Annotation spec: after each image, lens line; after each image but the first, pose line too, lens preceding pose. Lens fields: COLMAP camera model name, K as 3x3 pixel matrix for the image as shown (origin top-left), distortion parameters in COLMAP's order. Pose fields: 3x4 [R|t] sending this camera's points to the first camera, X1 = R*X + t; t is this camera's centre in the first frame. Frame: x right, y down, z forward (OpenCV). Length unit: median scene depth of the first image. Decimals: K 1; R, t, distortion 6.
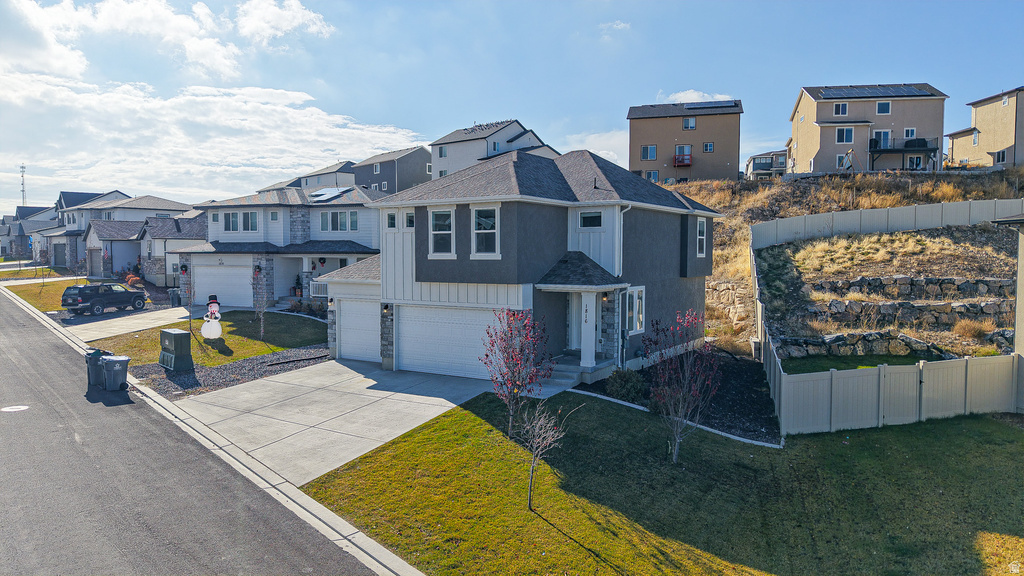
lens RADIAL K [[687.0, 0, 517.3], [0, 687.0, 272.5], [0, 0, 1]] dist [0.034435, -0.036570]
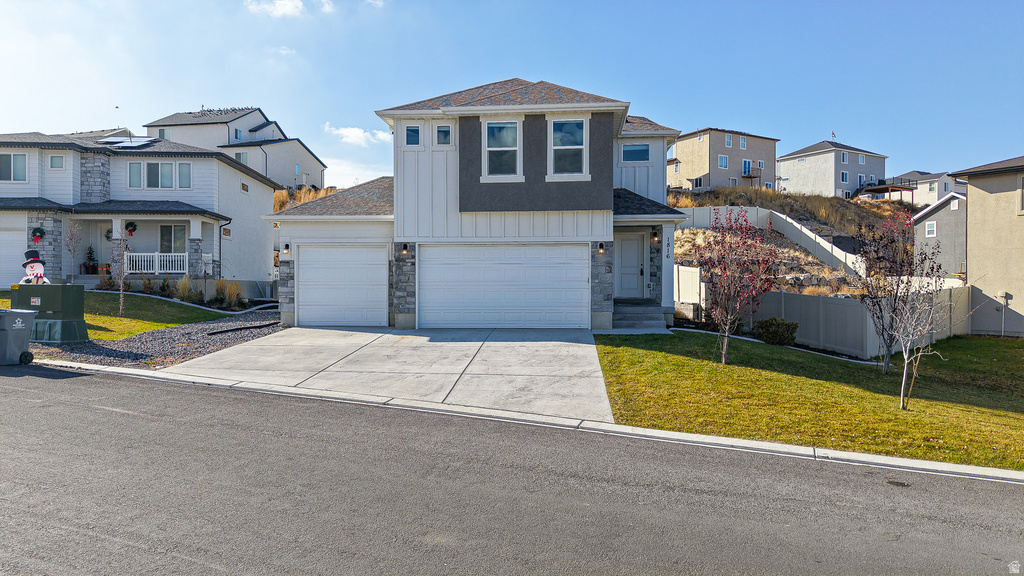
lens RADIAL K [[687.0, 0, 515.0], [0, 687.0, 286.4], [0, 0, 1]] dist [0.034435, -0.036570]
pose [[0.882923, -0.001338, 0.469515, -0.443600], [0.014774, 0.999580, -0.024935, 0.115352], [-0.469285, 0.028952, 0.882572, 0.260155]]
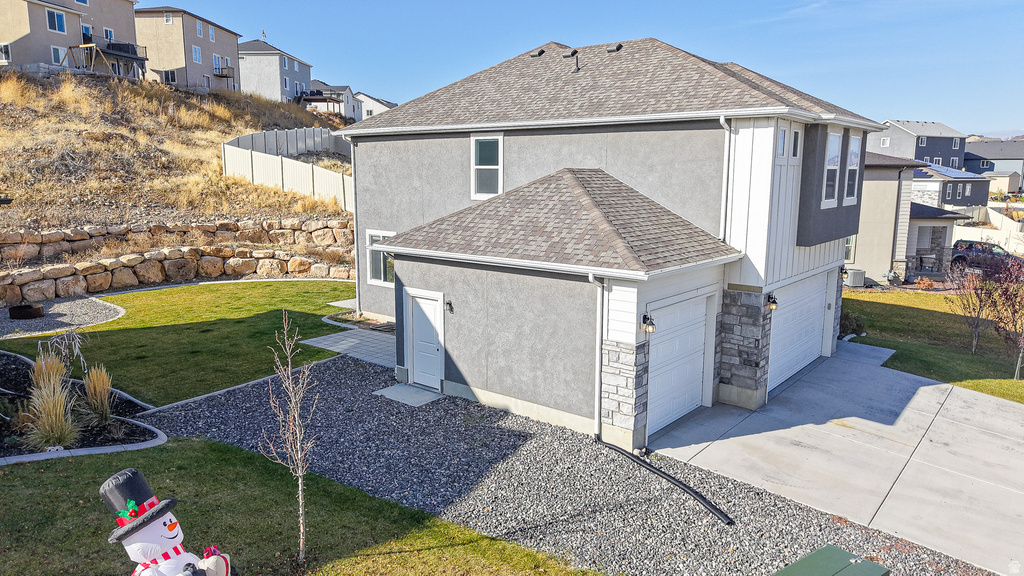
lens RADIAL K [[687.0, 0, 512.7], [0, 687.0, 279.1], [0, 0, 1]] dist [0.034435, -0.036570]
pose [[0.117802, -0.153675, 0.981074, -0.763541], [0.022865, 0.988111, 0.152031, -0.056252], [-0.992774, 0.004523, 0.119916, 1.140152]]
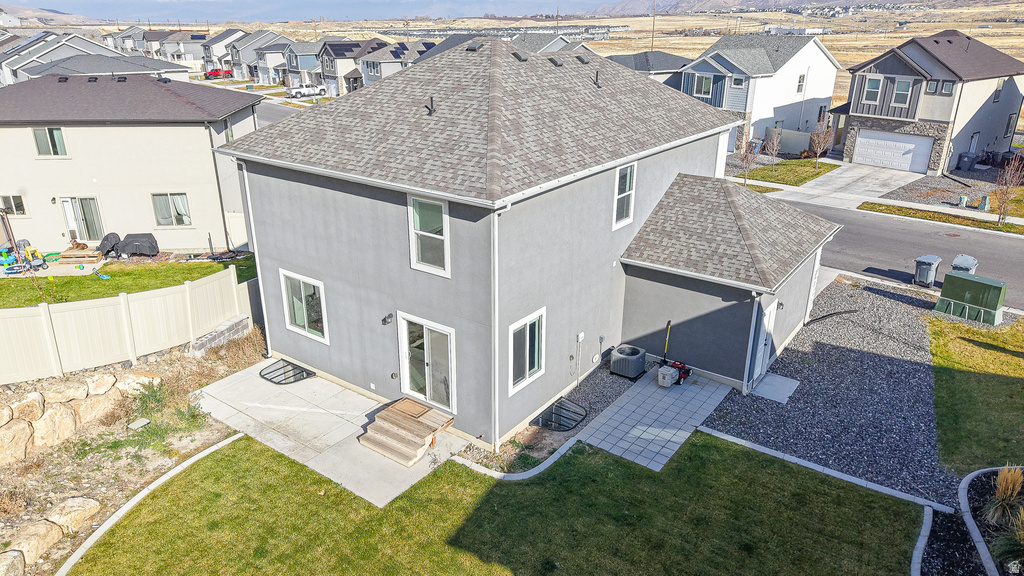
lens RADIAL K [[687.0, 0, 509.2], [0, 687.0, 288.9], [0, 0, 1]] dist [0.034435, -0.036570]
pose [[-0.997952, -0.030209, 0.056377, 0.034647], [-0.005960, 0.921520, 0.388284, -0.248255], [-0.063682, 0.387153, -0.919814, 1.950645]]
